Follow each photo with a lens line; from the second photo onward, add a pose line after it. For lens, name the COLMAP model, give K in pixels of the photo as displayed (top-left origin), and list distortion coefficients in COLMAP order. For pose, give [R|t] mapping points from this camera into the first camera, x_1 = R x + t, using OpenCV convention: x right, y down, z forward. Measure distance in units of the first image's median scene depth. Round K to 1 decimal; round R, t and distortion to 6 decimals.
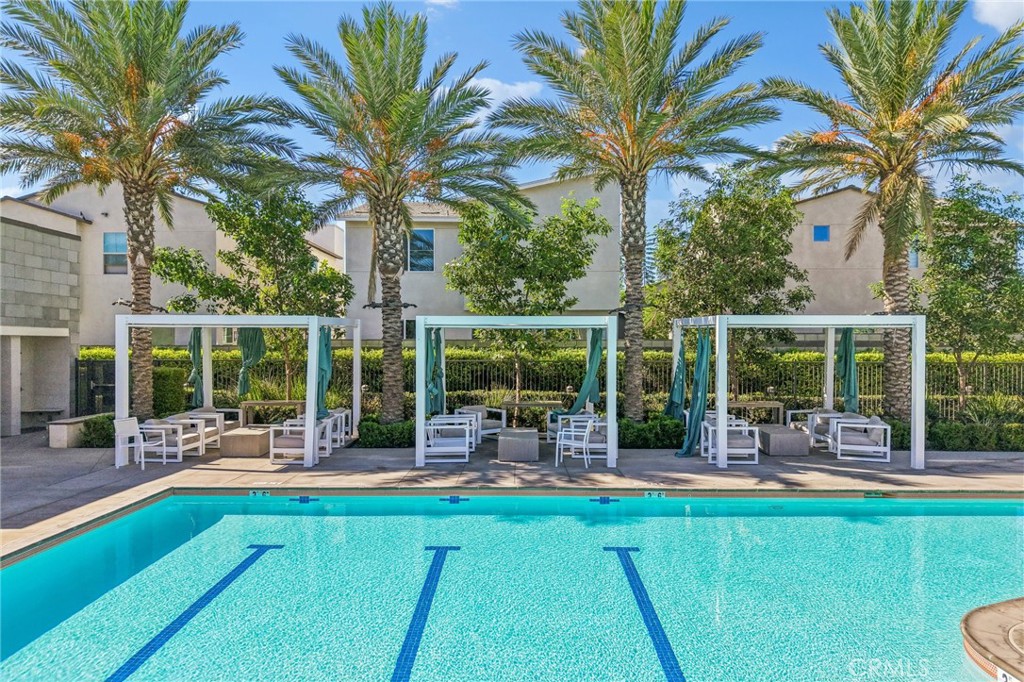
lens RADIAL K [[699.4, 0, 512.0], [0, 699.4, 341.0], [0, 0, 1]] dist [0.022207, -0.001413]
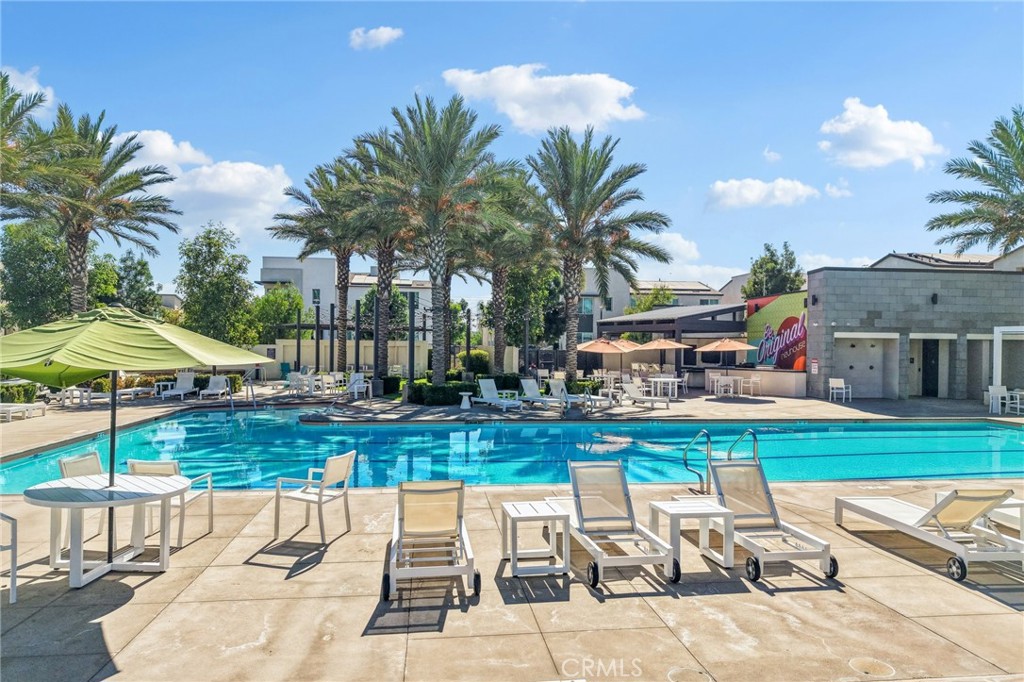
lens RADIAL K [[699.4, 0, 512.0], [0, 699.4, 341.0], [0, 0, 1]] dist [0.022207, -0.001413]
pose [[0.128440, -0.012830, -0.991634, 0.835988], [0.007276, 0.999902, -0.011994, 0.007734], [0.991691, -0.005674, 0.128521, -0.335267]]
